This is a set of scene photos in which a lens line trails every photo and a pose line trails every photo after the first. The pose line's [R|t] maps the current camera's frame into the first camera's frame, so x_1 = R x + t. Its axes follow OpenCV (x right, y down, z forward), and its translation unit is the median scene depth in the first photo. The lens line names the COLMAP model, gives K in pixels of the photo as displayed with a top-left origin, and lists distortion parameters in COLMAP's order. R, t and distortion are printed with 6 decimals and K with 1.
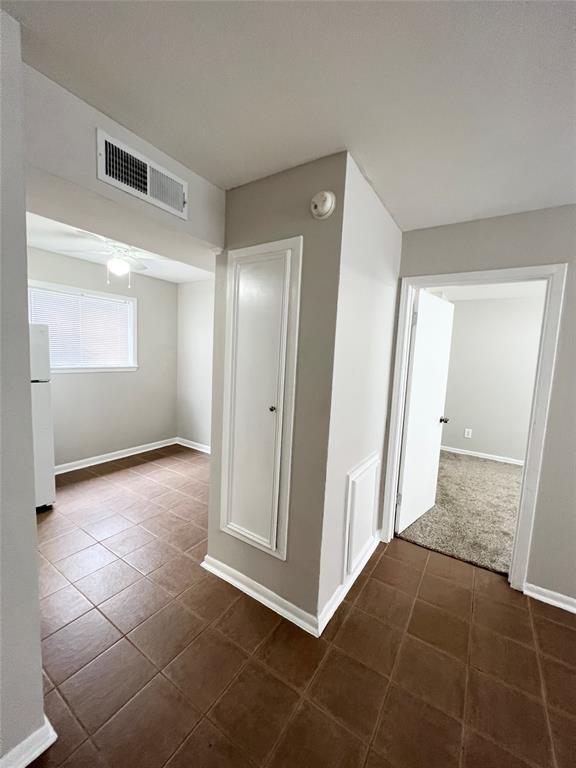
lens RADIAL K [[307.1, 0, 286.7], [0, 307.1, 383.0], [0, 0, 1]] dist [-0.000129, 0.000228]
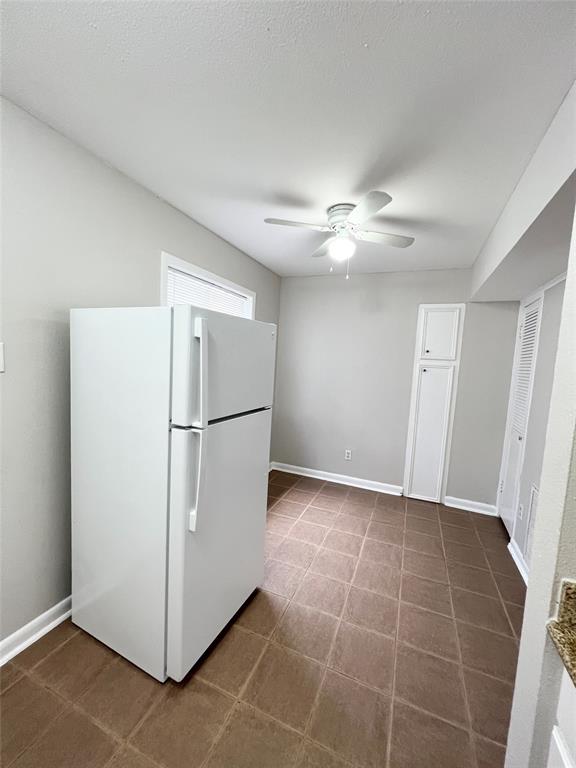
lens RADIAL K [[310.1, 0, 287.7], [0, 310.1, 384.5], [0, 0, 1]] dist [-0.001669, -0.000061]
pose [[0.982121, -0.008448, 0.188063, -0.723053], [0.008199, 0.999964, 0.002102, -0.050844], [-0.188074, -0.000522, 0.982155, 0.257481]]
